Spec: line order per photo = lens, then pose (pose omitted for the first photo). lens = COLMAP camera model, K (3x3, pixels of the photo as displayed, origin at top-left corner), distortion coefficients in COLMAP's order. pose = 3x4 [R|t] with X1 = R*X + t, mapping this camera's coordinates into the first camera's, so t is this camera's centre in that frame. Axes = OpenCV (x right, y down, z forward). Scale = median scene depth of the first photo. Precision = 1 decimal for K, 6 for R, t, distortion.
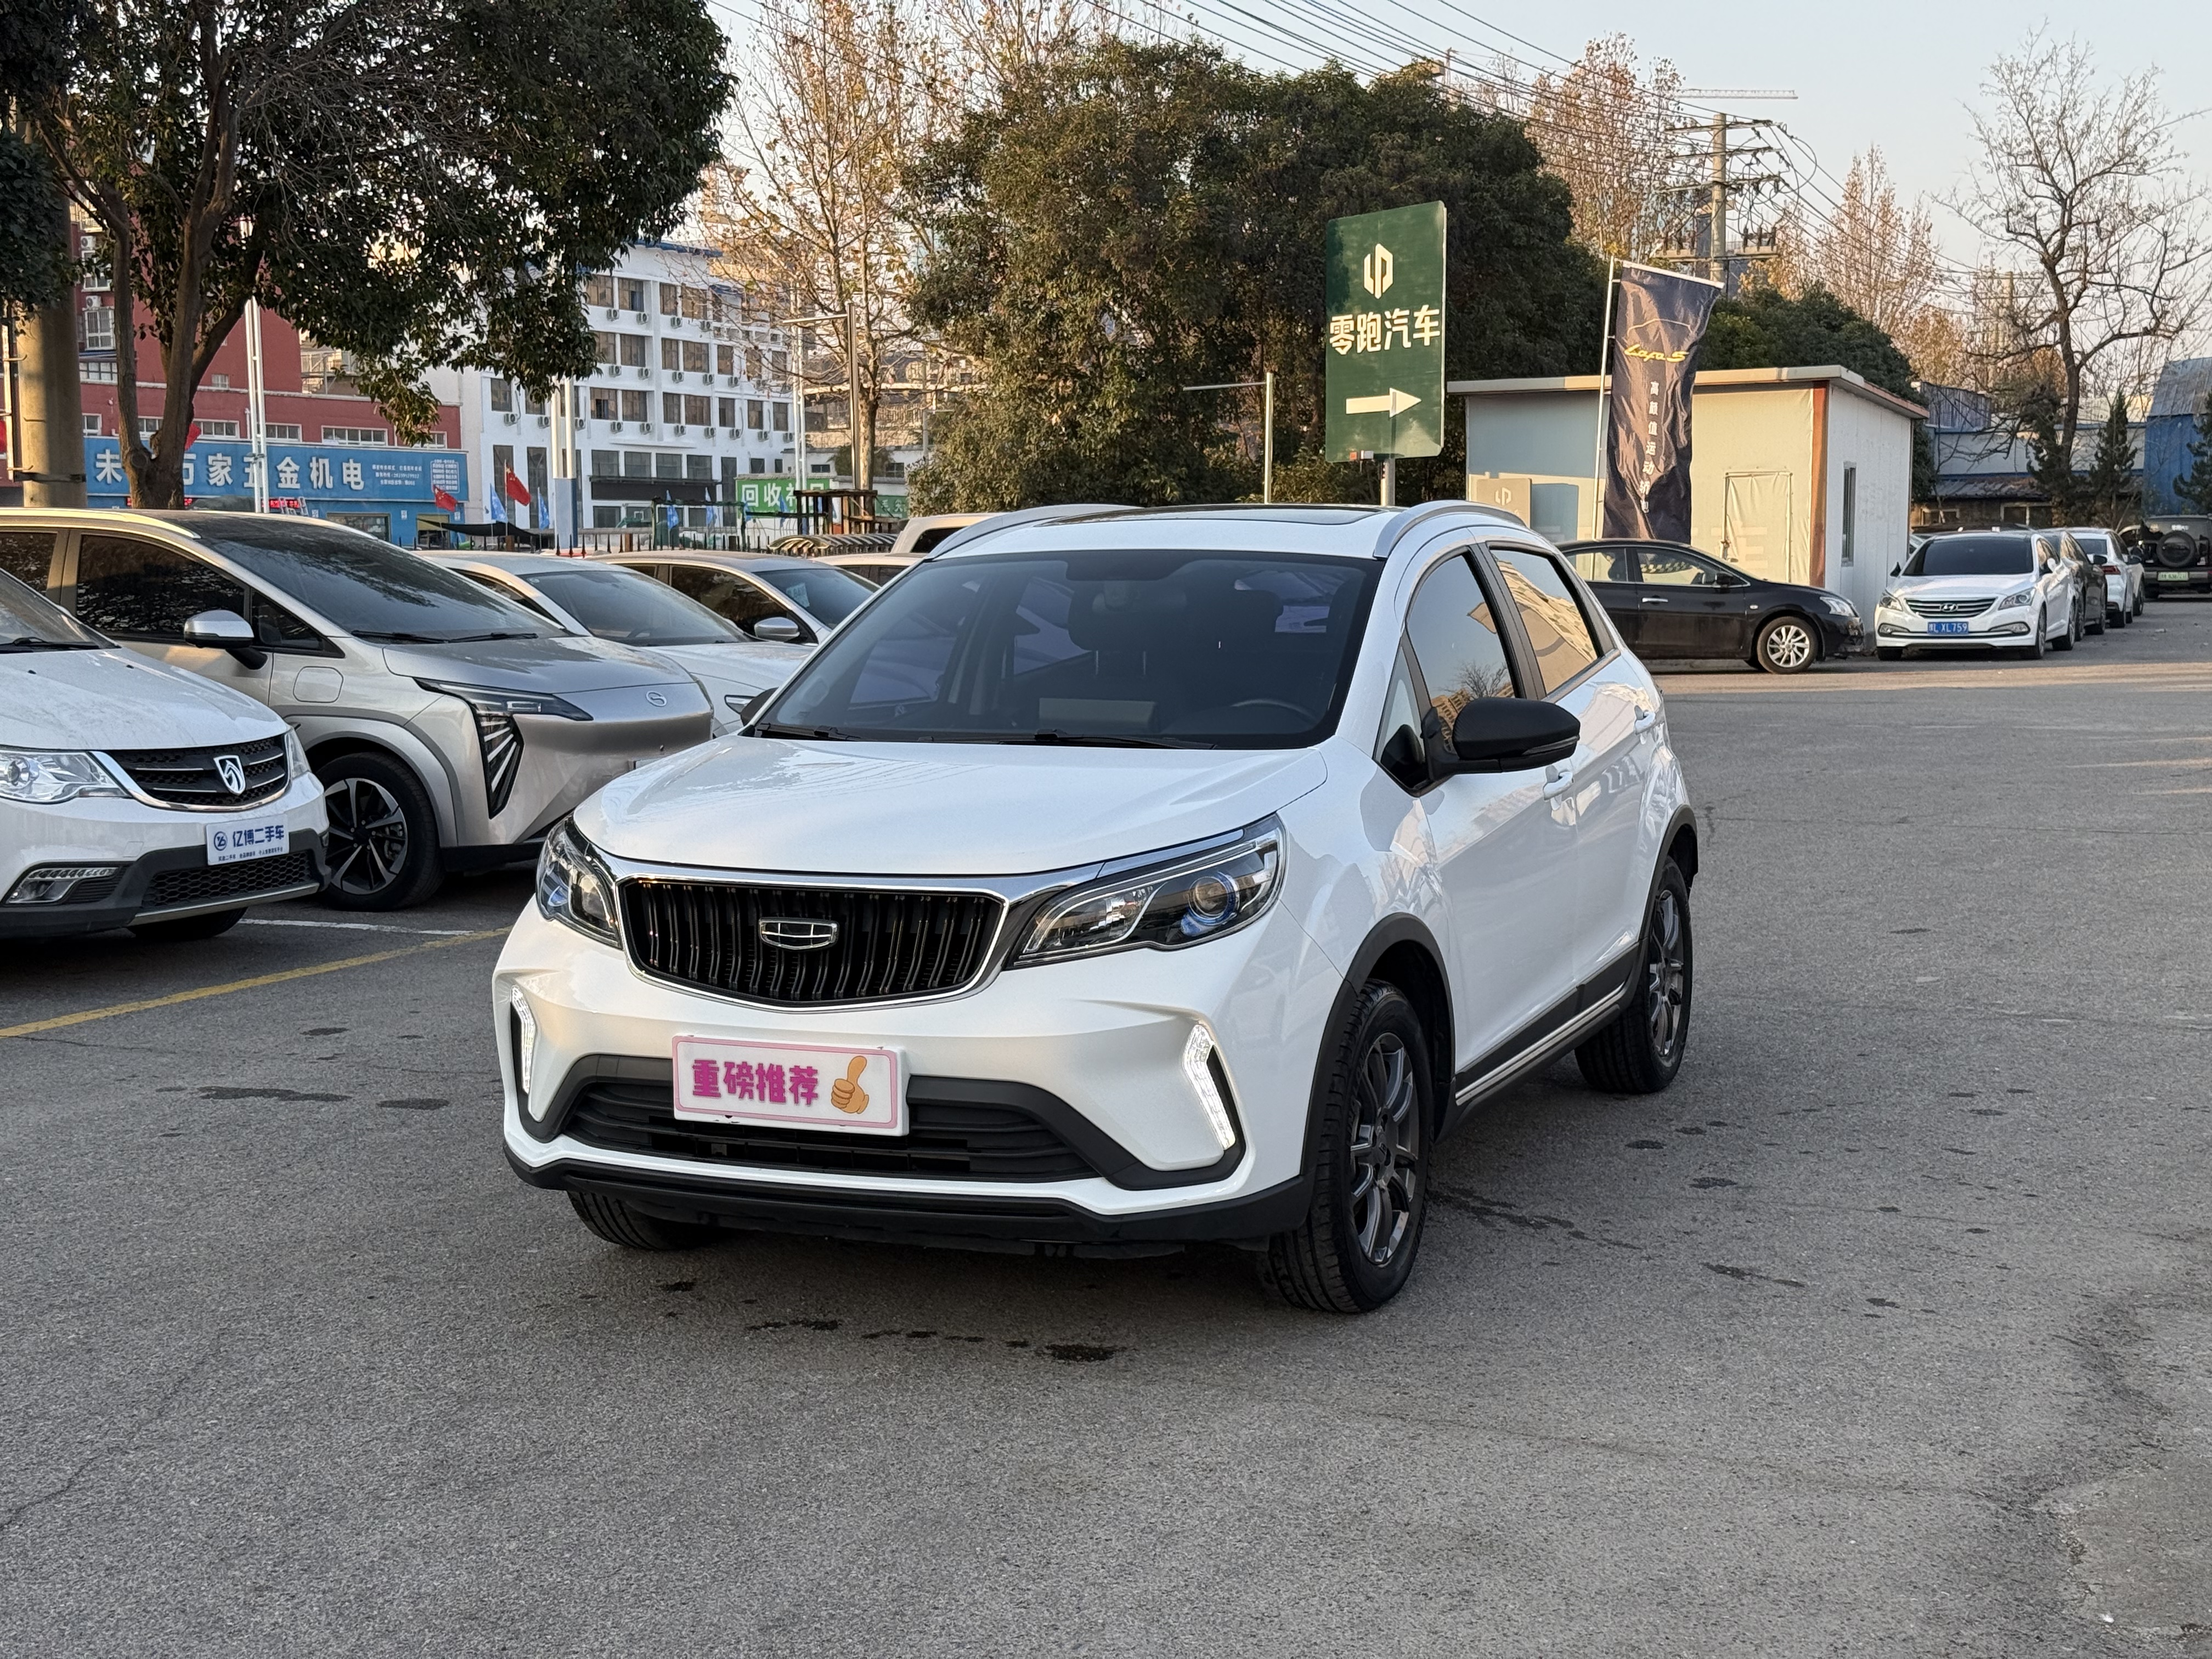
lens RADIAL K [[3066.7, 0, 1092.6], [0, 3066.7, 844.5], [0, 0, 1]] dist [0.117370, 0.000000]
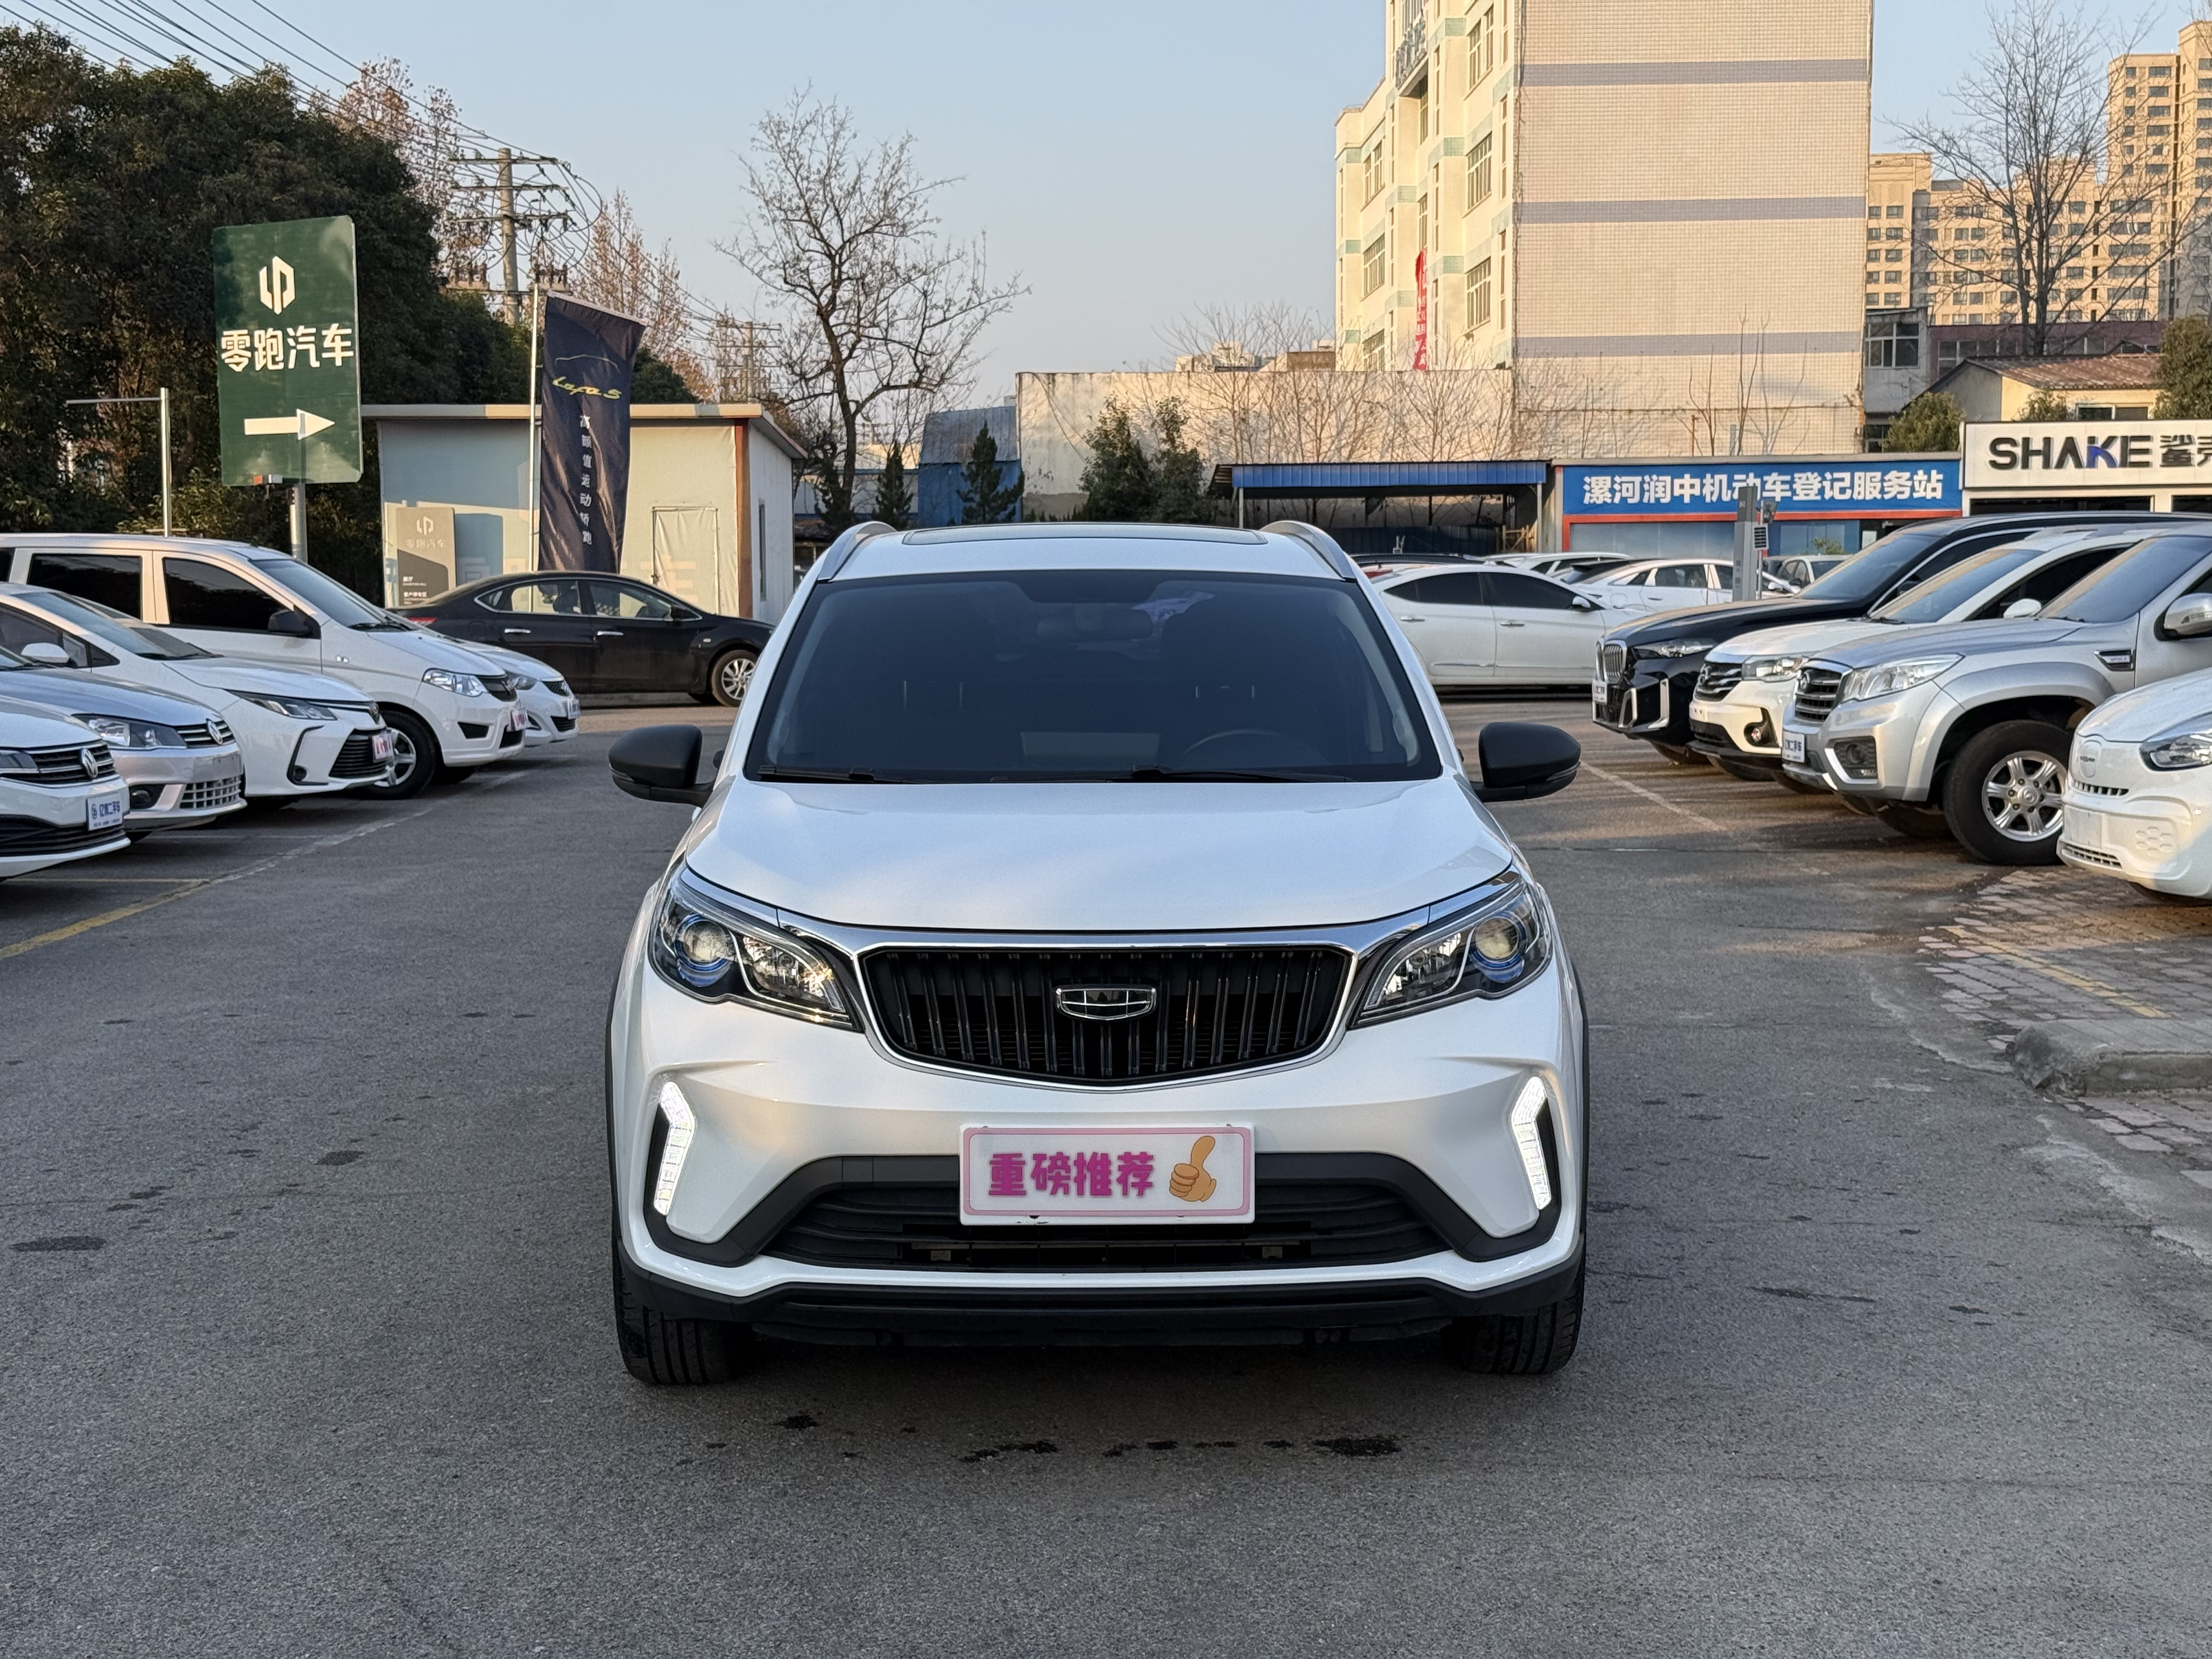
lens RADIAL K [[3066.7, 0, 1110.7], [0, 3066.7, 852.3], [0, 0, 1]] dist [0.117370, 0.000000]
pose [[0.914449, -0.033809, 0.403287, -0.386180], [0.037431, 0.999299, -0.001099, -0.010830], [-0.402967, 0.016101, 0.915073, 0.171524]]
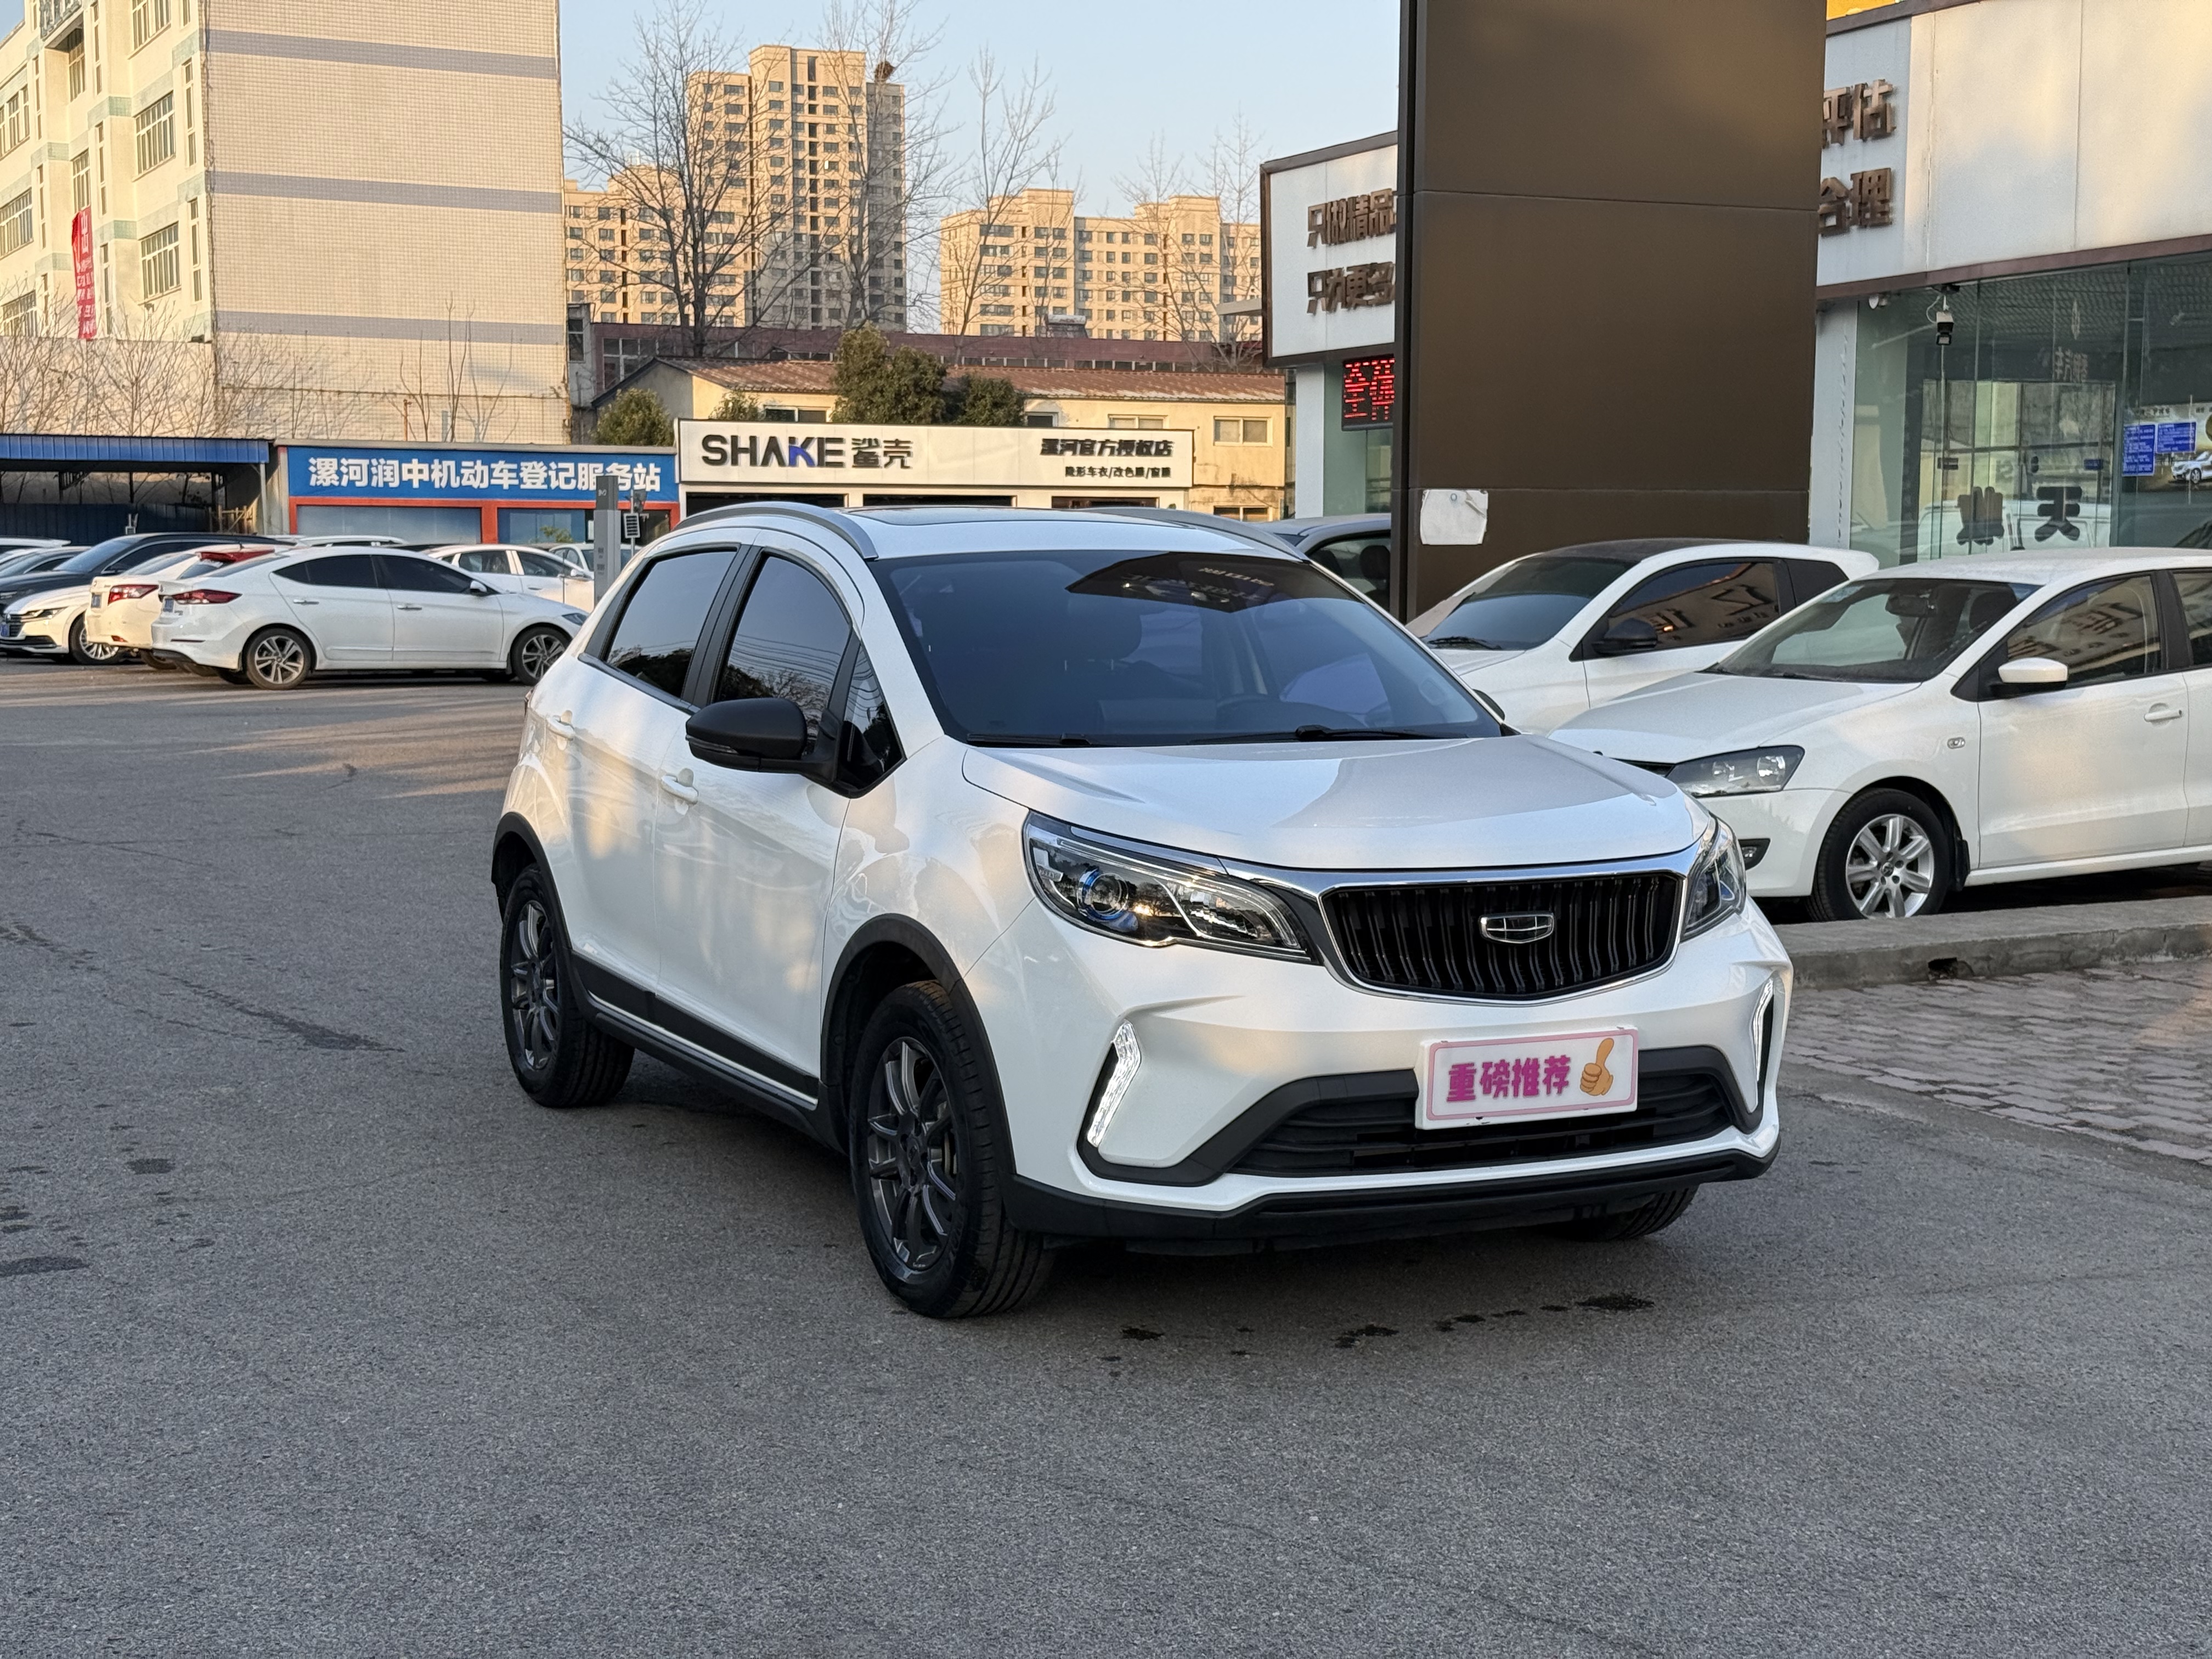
lens RADIAL K [[3066.7, 0, 1121.3], [0, 3066.7, 838.4], [0, 0, 1]] dist [0.117370, 0.000000]
pose [[0.650380, -0.059529, 0.757272, -0.813651], [0.065710, 0.997597, 0.021986, -0.026487], [-0.756761, 0.035461, 0.652729, 0.381437]]
